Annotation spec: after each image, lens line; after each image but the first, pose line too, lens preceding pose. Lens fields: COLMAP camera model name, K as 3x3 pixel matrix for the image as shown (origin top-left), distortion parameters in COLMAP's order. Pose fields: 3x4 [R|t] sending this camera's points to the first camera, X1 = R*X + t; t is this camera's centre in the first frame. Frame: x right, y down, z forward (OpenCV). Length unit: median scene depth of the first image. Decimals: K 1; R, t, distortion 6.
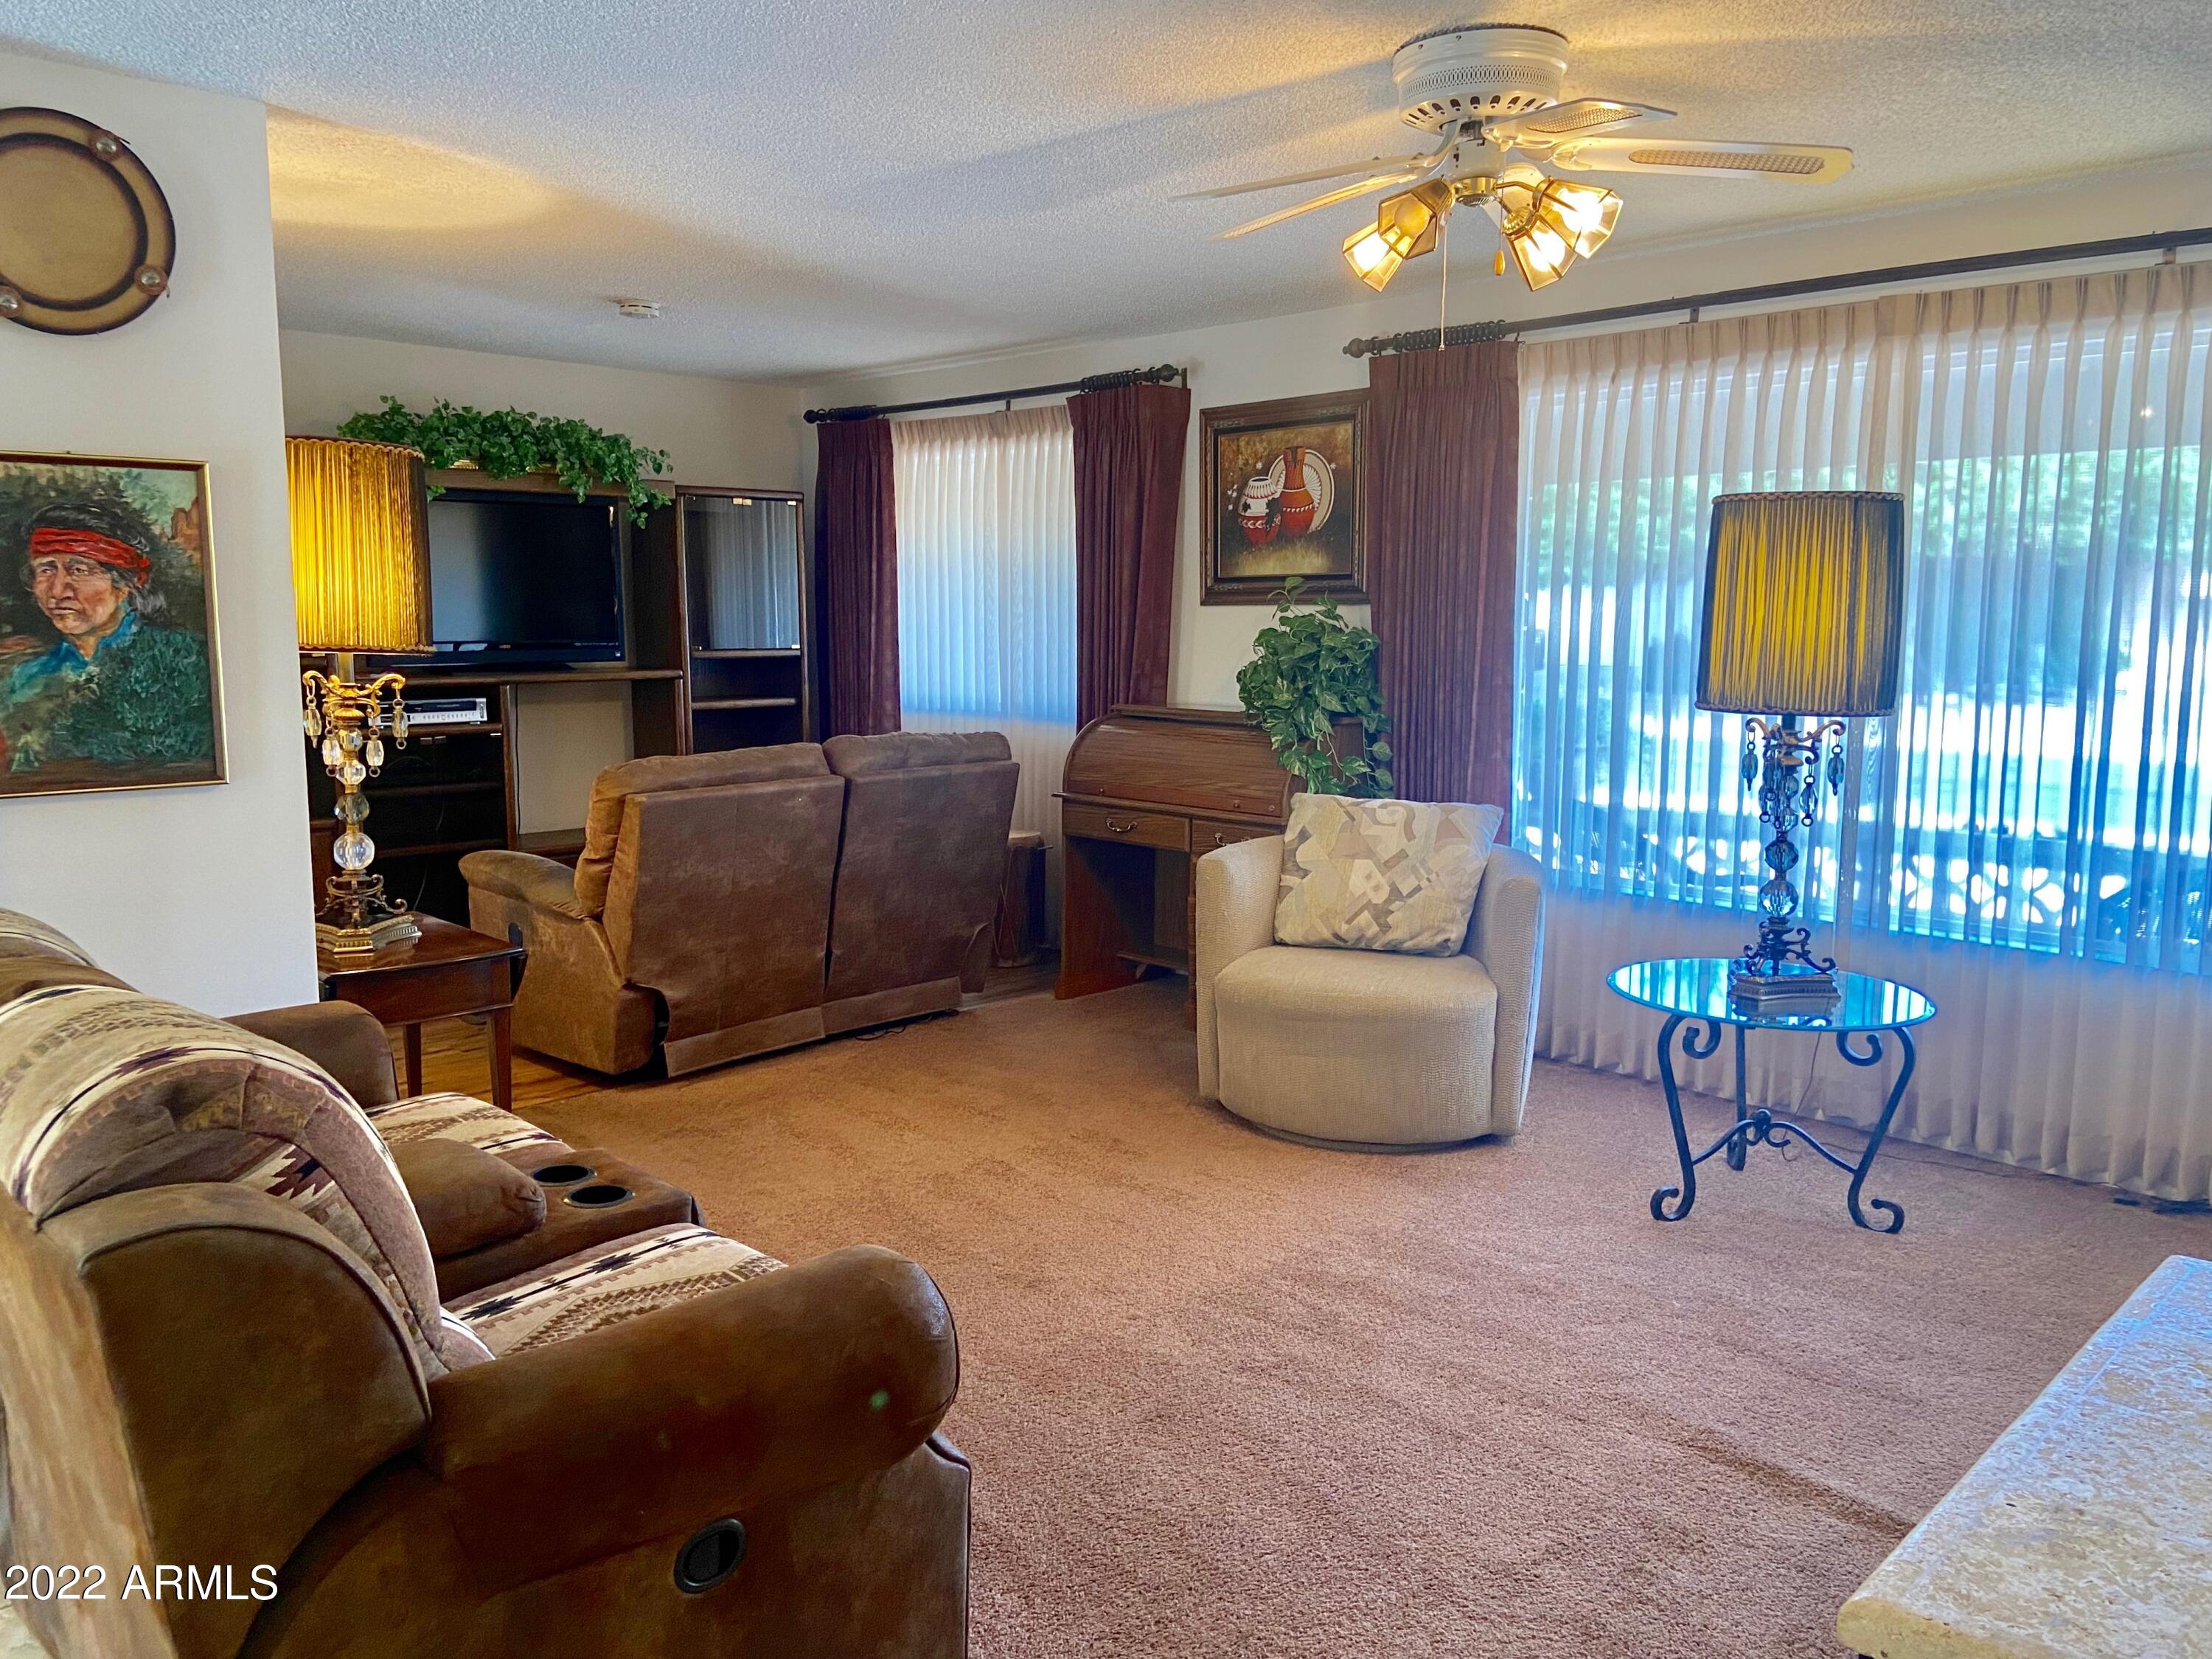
lens RADIAL K [[1685.3, 0, 1130.5], [0, 1685.3, 813.7], [0, 0, 1]] dist [0.122375, -0.147698]
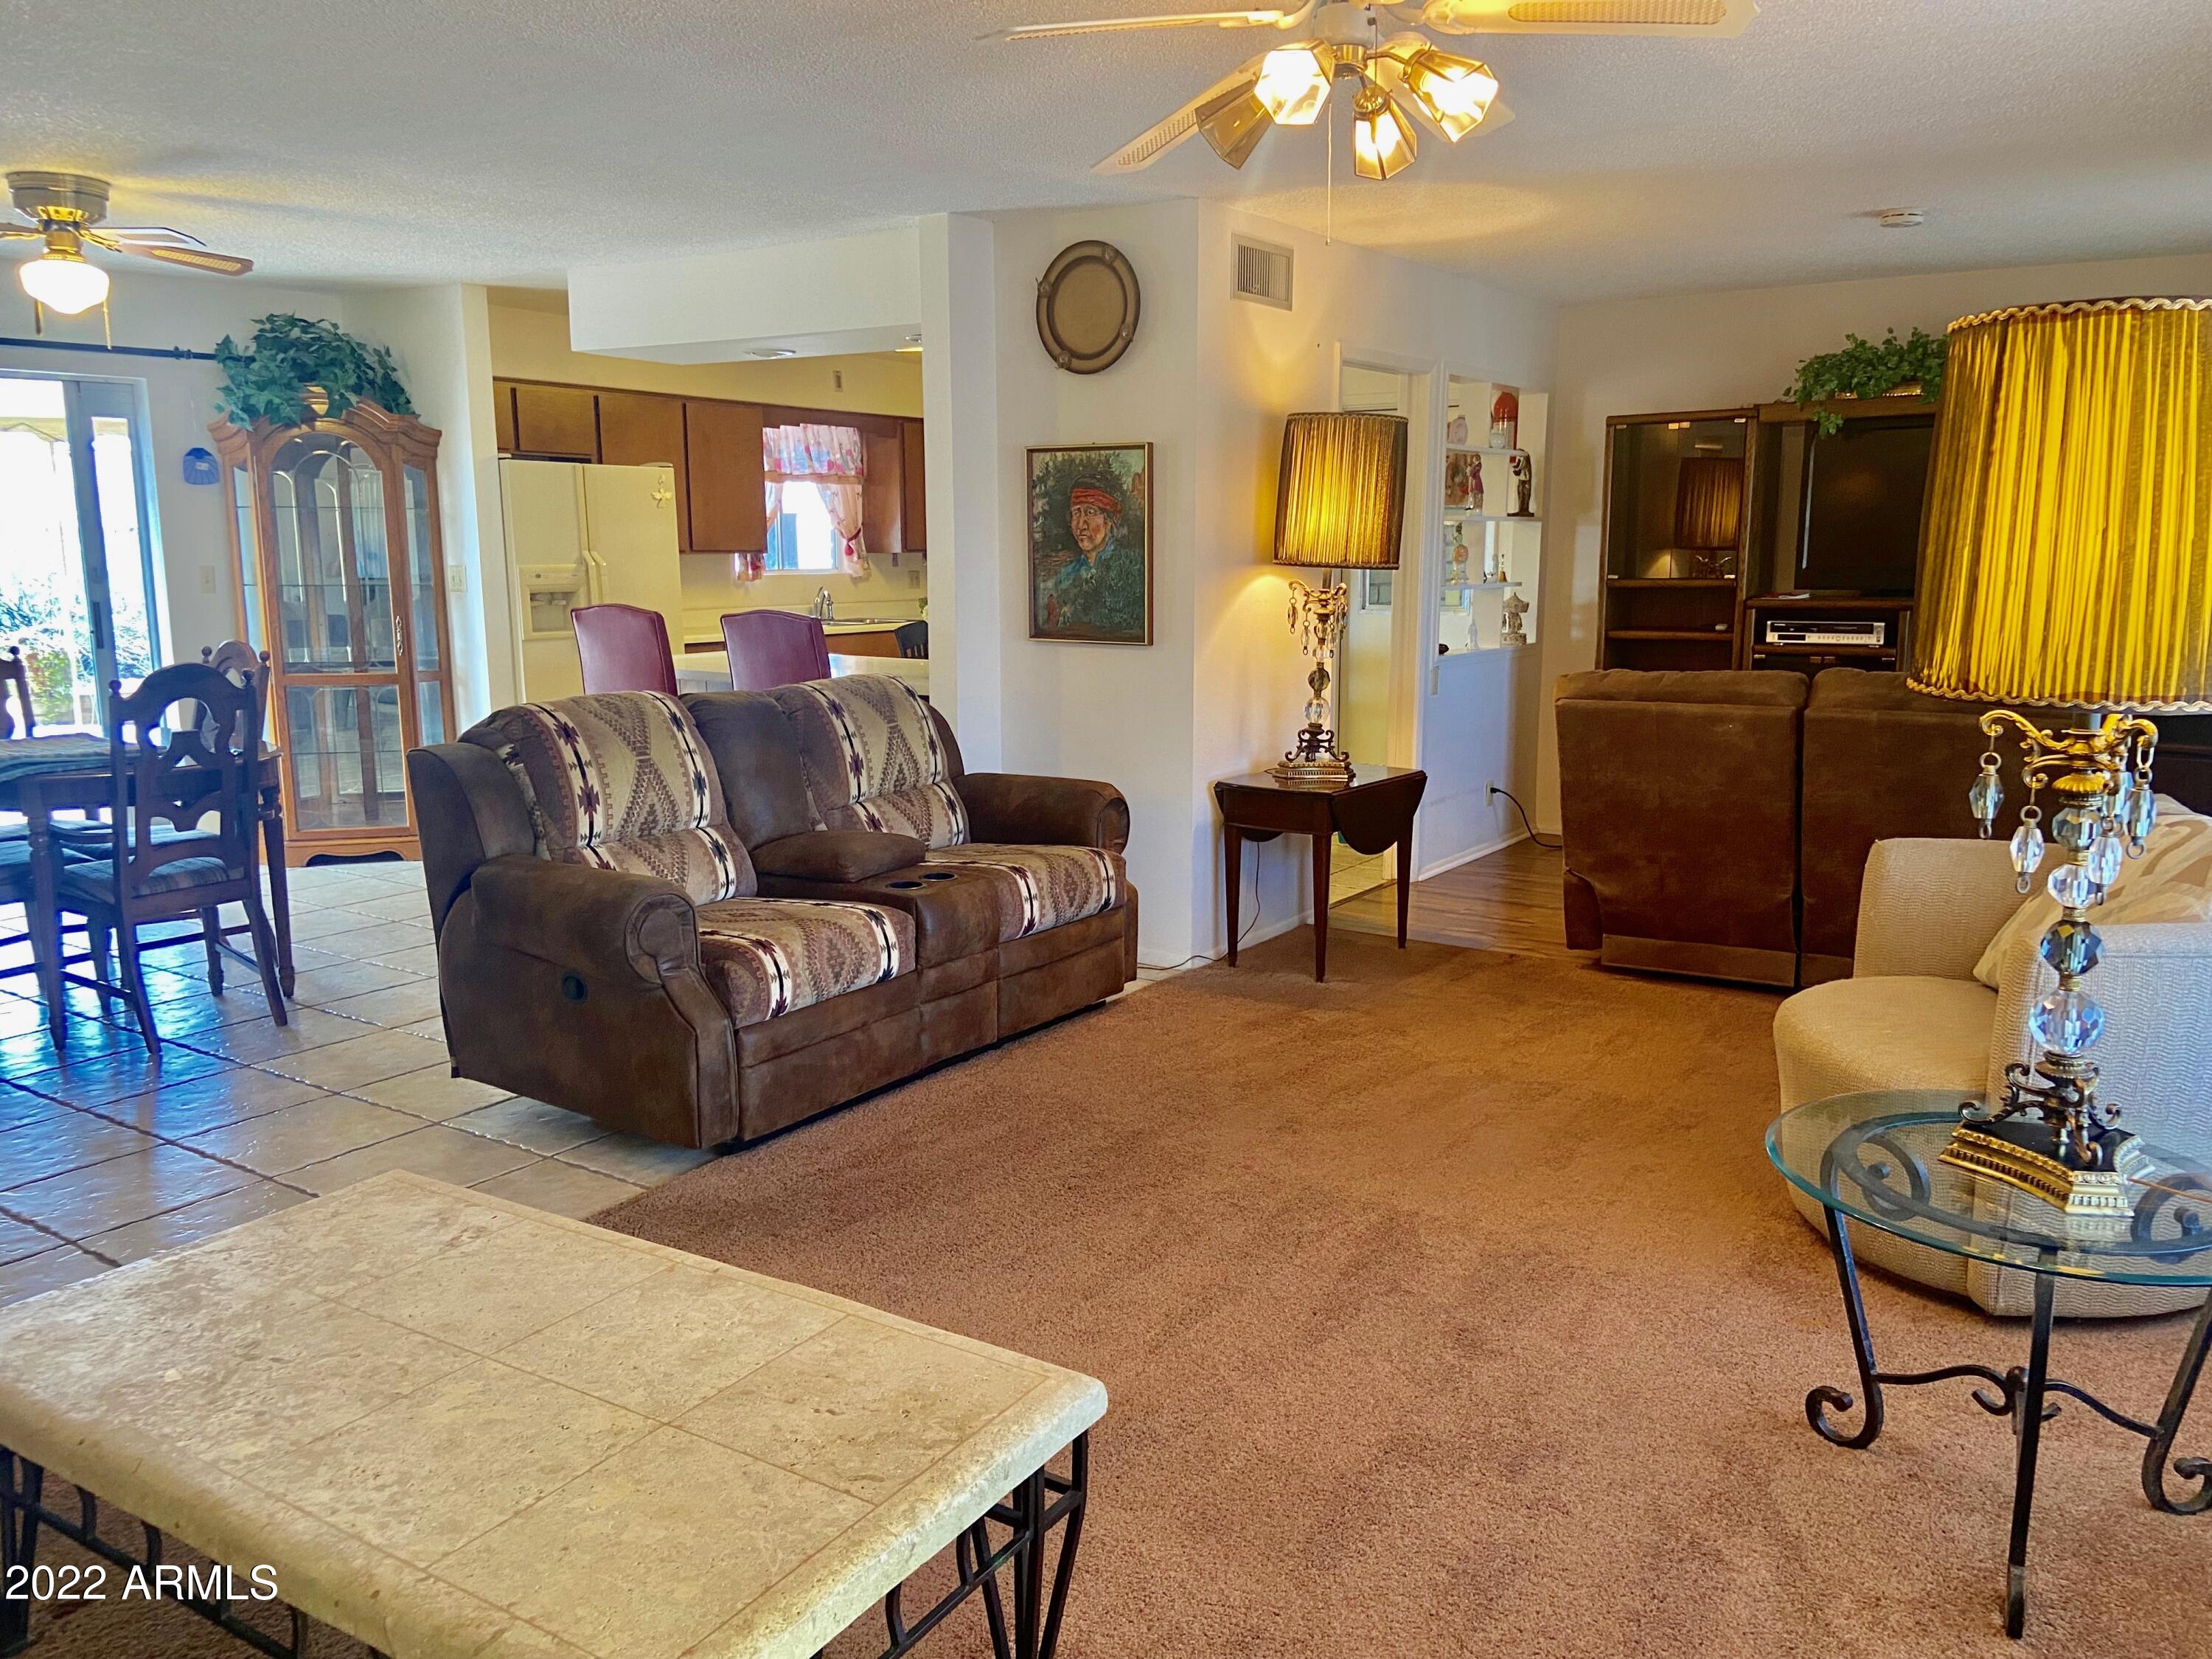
lens RADIAL K [[1685.3, 0, 1130.5], [0, 1685.3, 813.7], [0, 0, 1]] dist [0.122375, -0.147698]
pose [[0.205827, 0.153547, -0.966467, 0.726348], [-0.119756, 0.984143, 0.130851, -0.048076], [0.971233, 0.088808, 0.220951, 0.469065]]
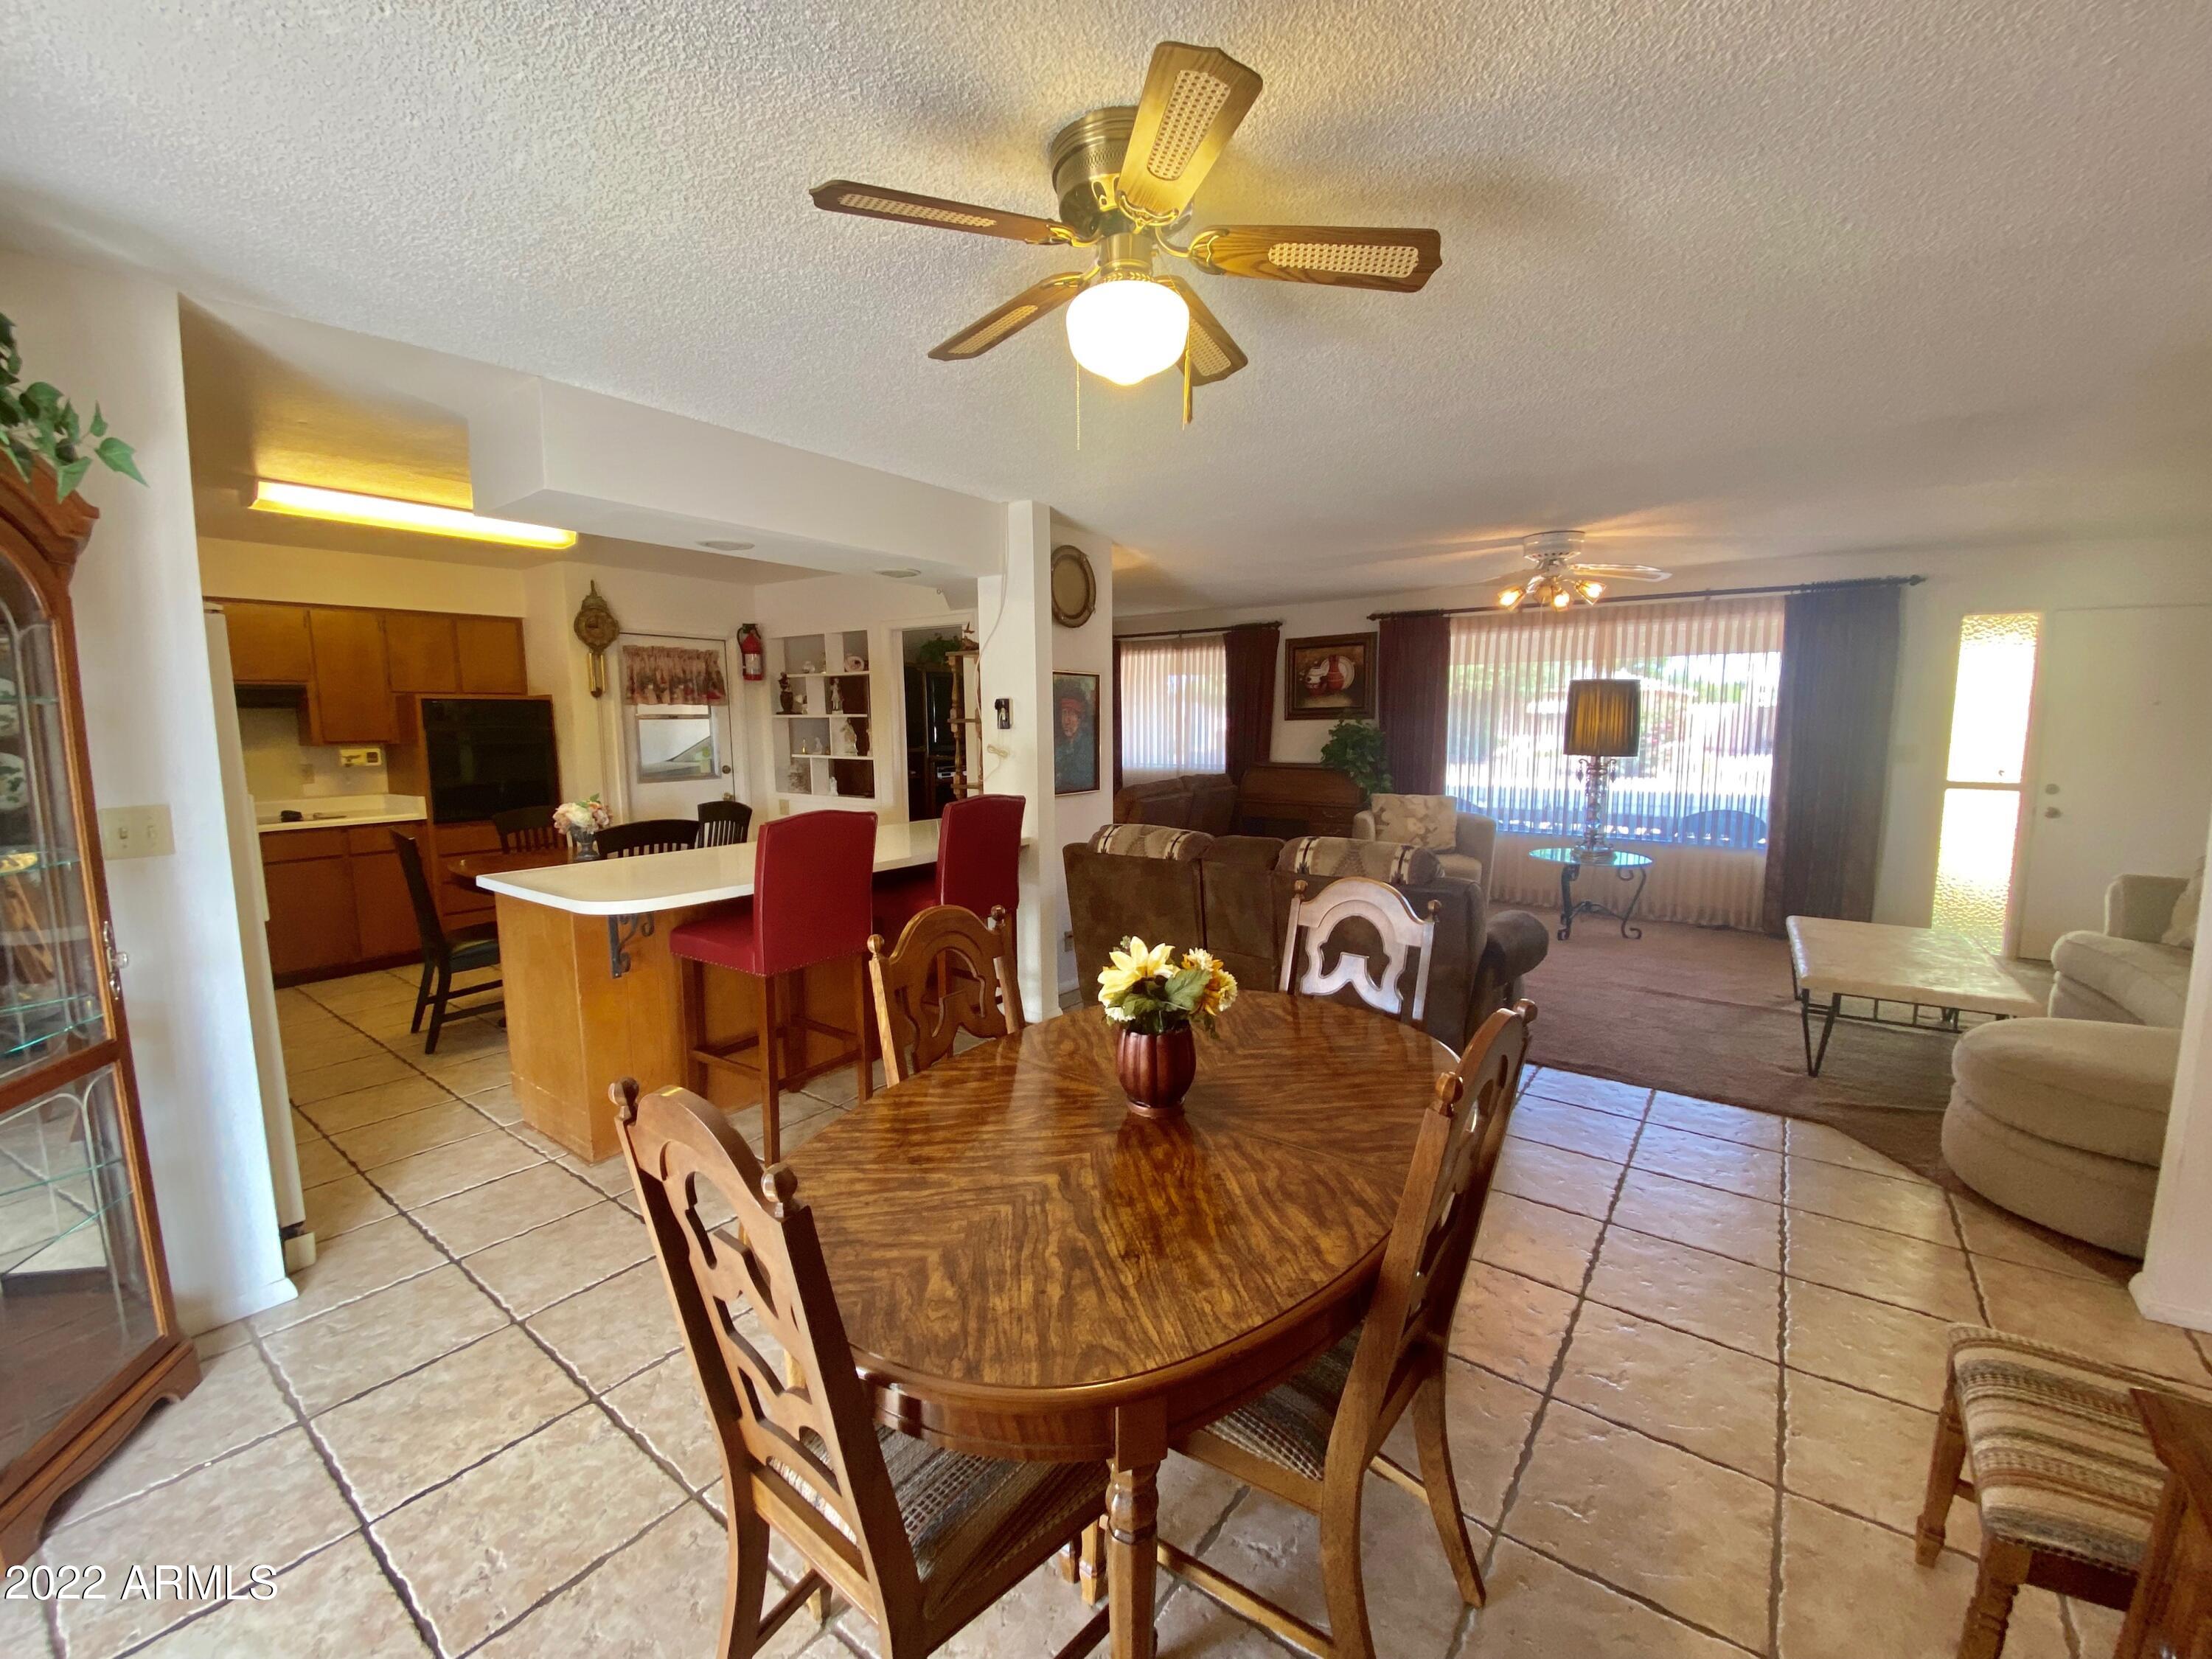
lens RADIAL K [[879.7, 0, 1110.4], [0, 879.7, 824.0], [0, 0, 1]] dist [0.000695, -0.013121]
pose [[0.990204, -0.023762, 0.137592, -0.499959], [0.025323, 0.999633, -0.009604, 0.037941], [-0.137313, 0.012995, 0.990442, -0.256016]]
